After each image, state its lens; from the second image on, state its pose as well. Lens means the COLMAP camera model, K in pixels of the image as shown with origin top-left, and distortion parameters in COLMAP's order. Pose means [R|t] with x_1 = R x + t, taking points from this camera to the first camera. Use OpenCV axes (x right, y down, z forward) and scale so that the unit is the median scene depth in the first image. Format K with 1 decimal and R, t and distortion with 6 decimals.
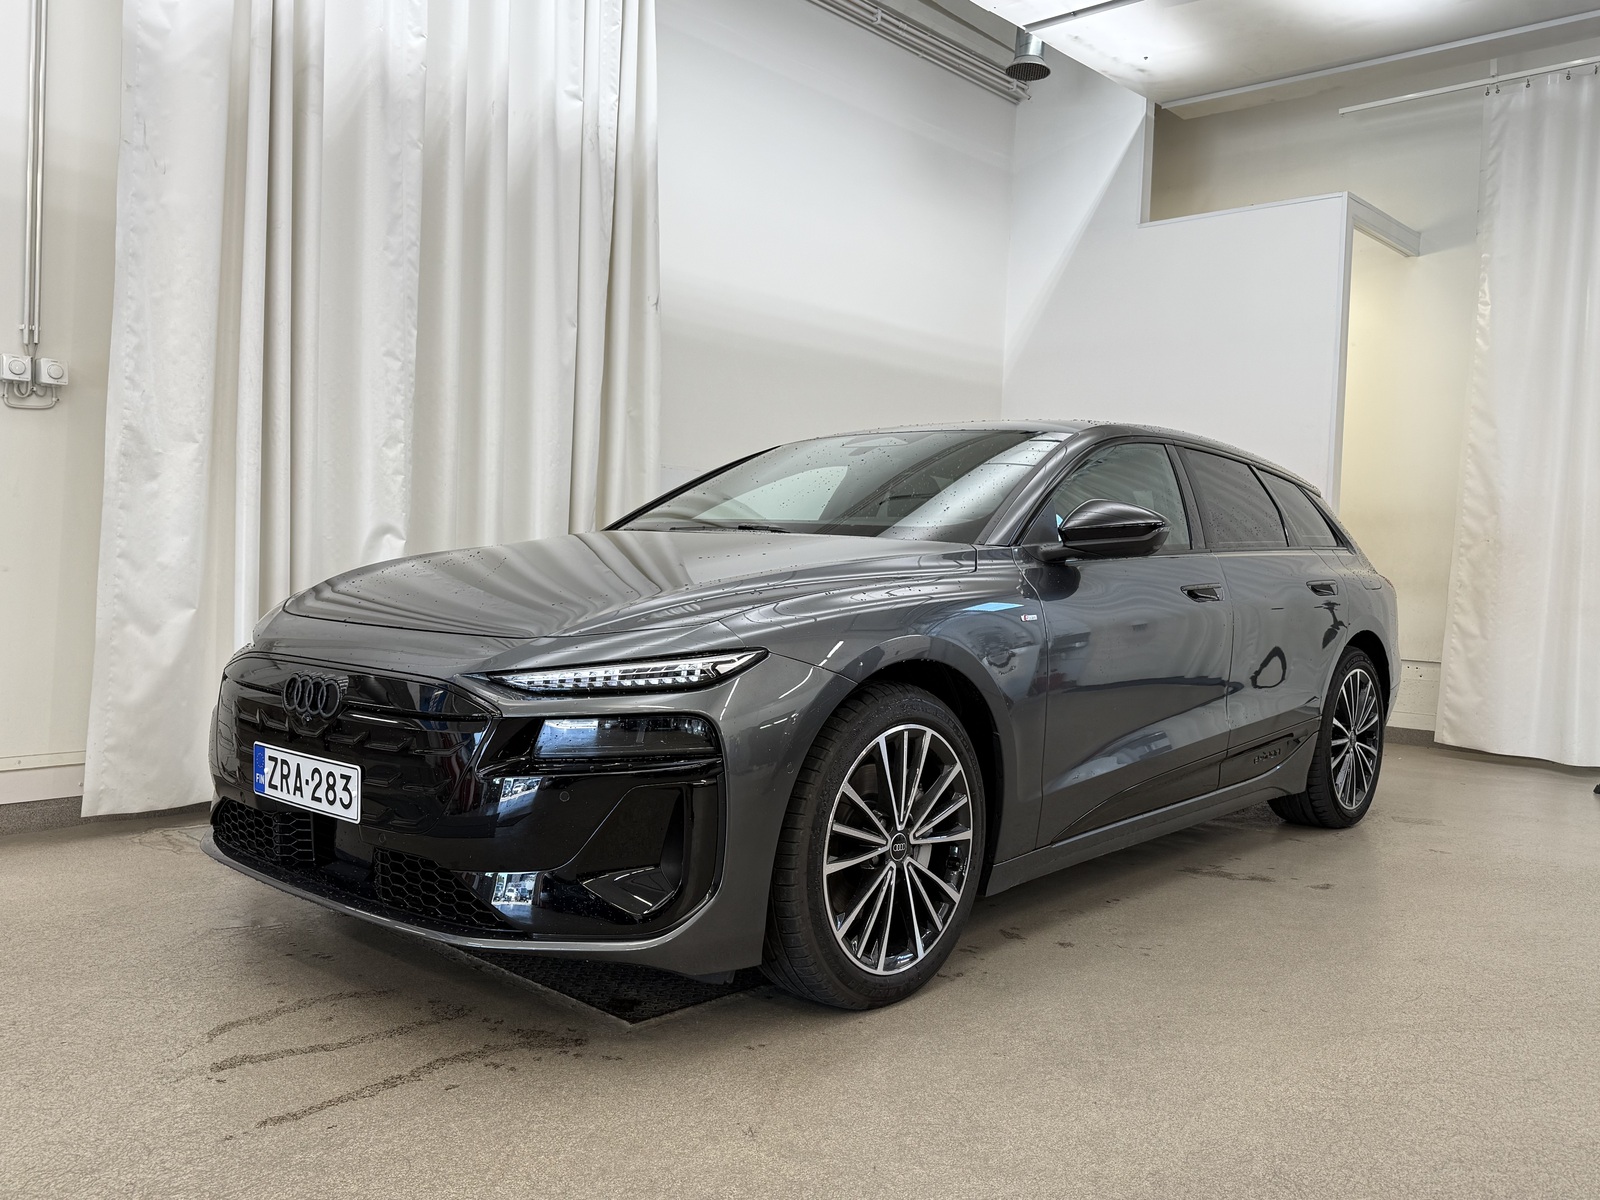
lens RADIAL K [[1336.1, 0, 826.9], [0, 1336.1, 578.7], [0, 0, 1]] dist [0.134615, -0.212814]
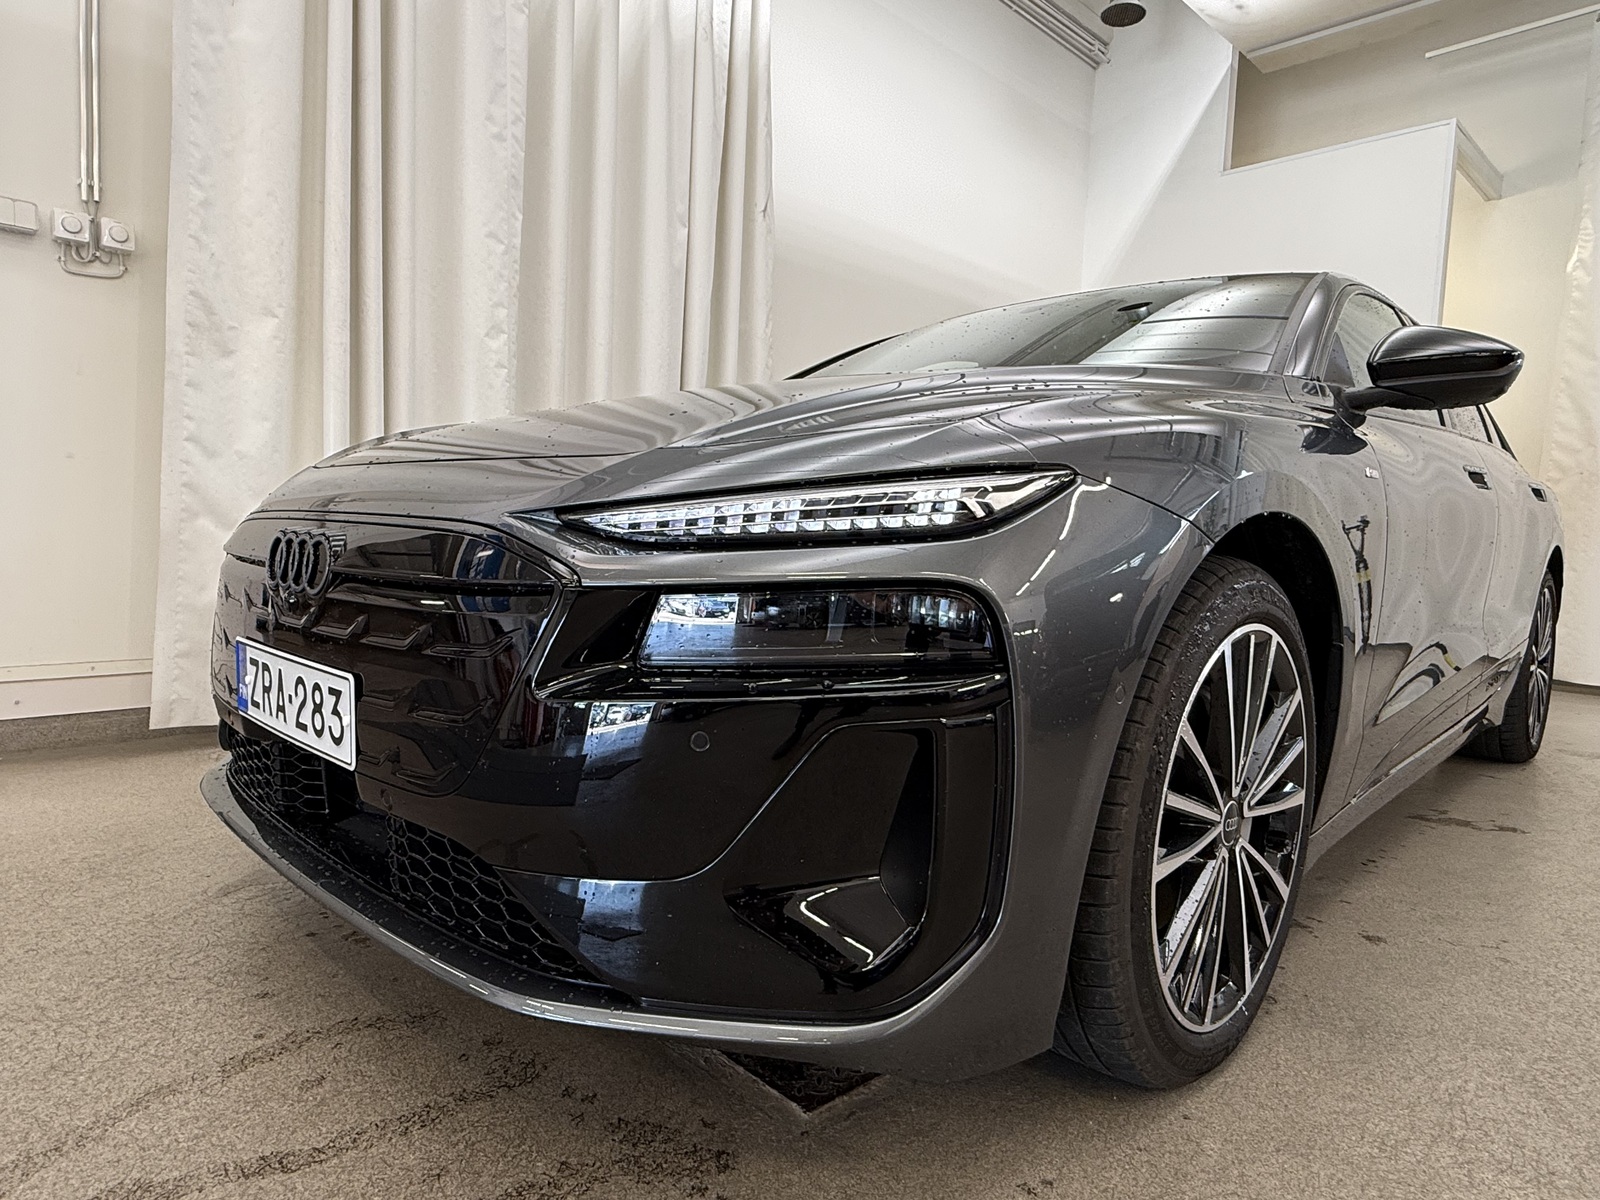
lens RADIAL K [[972.2, 0, 791.2], [0, 972.2, 600.5], [0, 0, 1]] dist [0.053602, -0.055843]
pose [[0.997673, 0.009159, -0.067558, -0.118153], [-0.005760, 0.998716, 0.050332, 0.078427], [0.067932, -0.049825, 0.996445, 0.553877]]
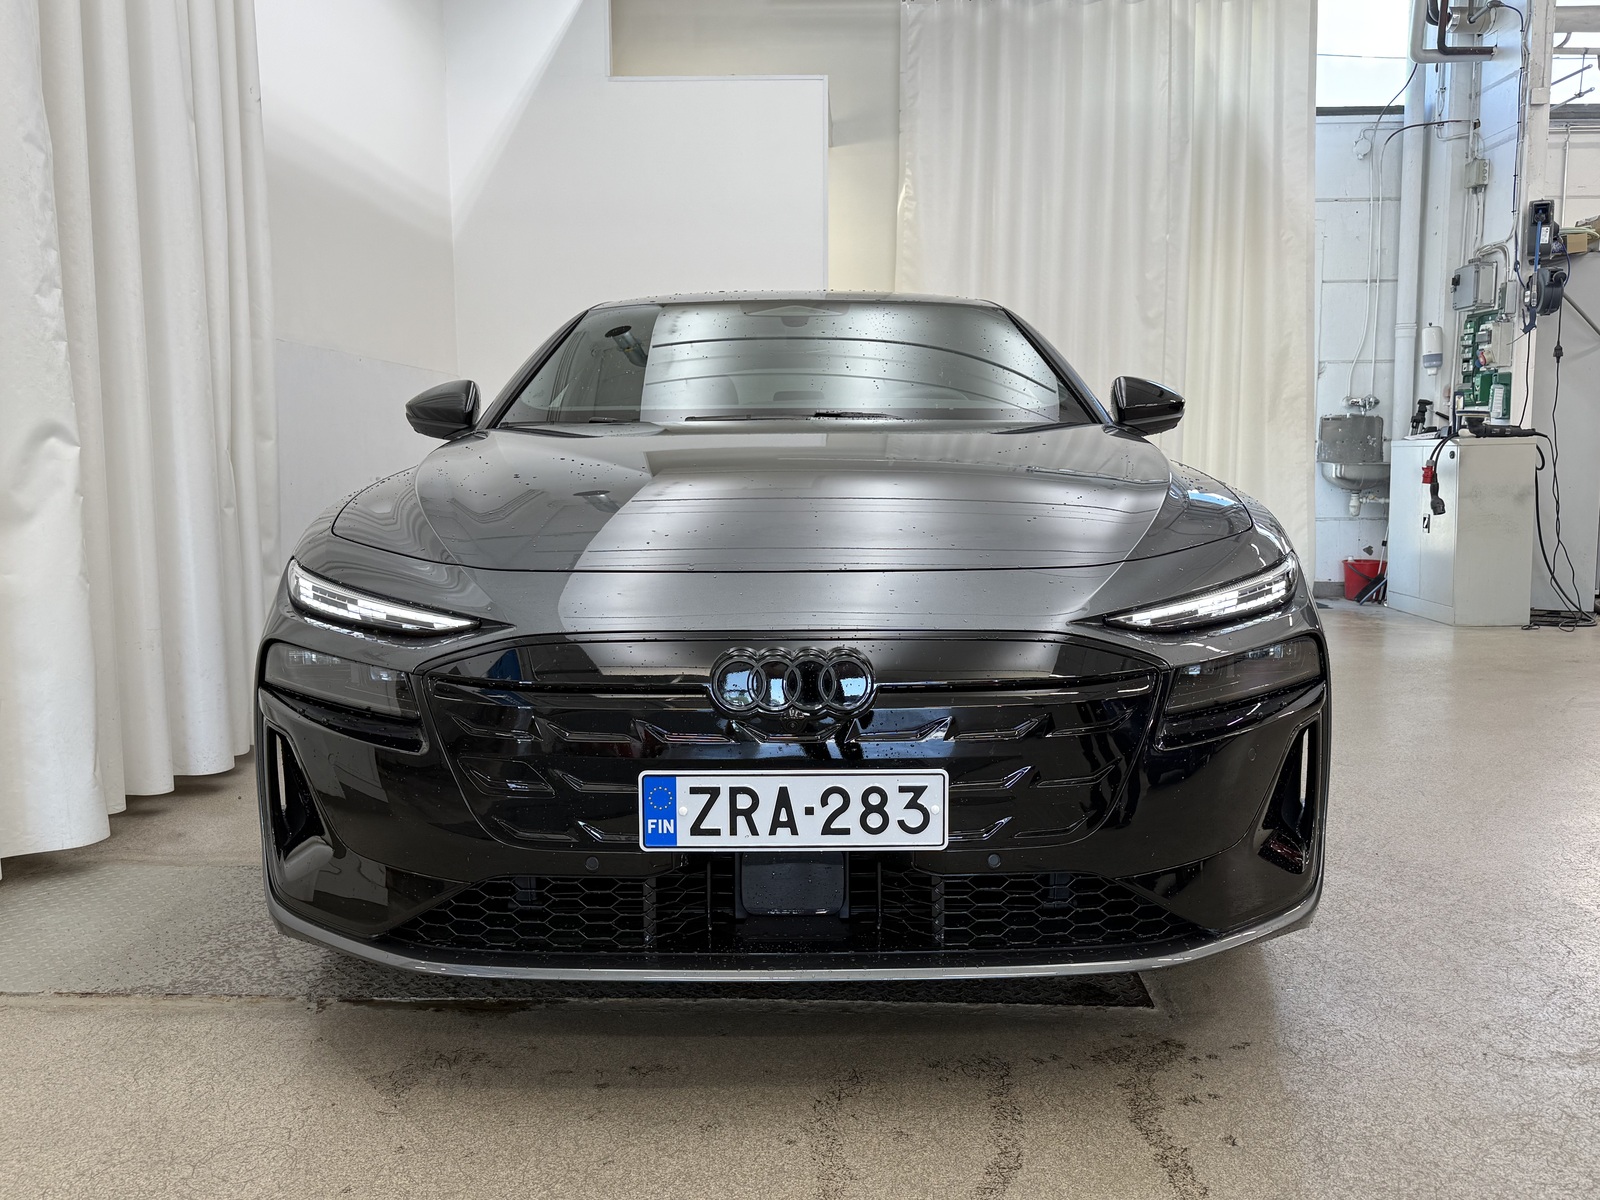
lens RADIAL K [[1336.1, 0, 826.9], [0, 1336.1, 578.7], [0, 0, 1]] dist [0.134615, -0.212814]
pose [[0.744370, -0.103999, 0.659620, -0.788111], [0.042918, 0.993206, 0.108162, -0.035273], [-0.666387, -0.052203, 0.743776, 0.497332]]
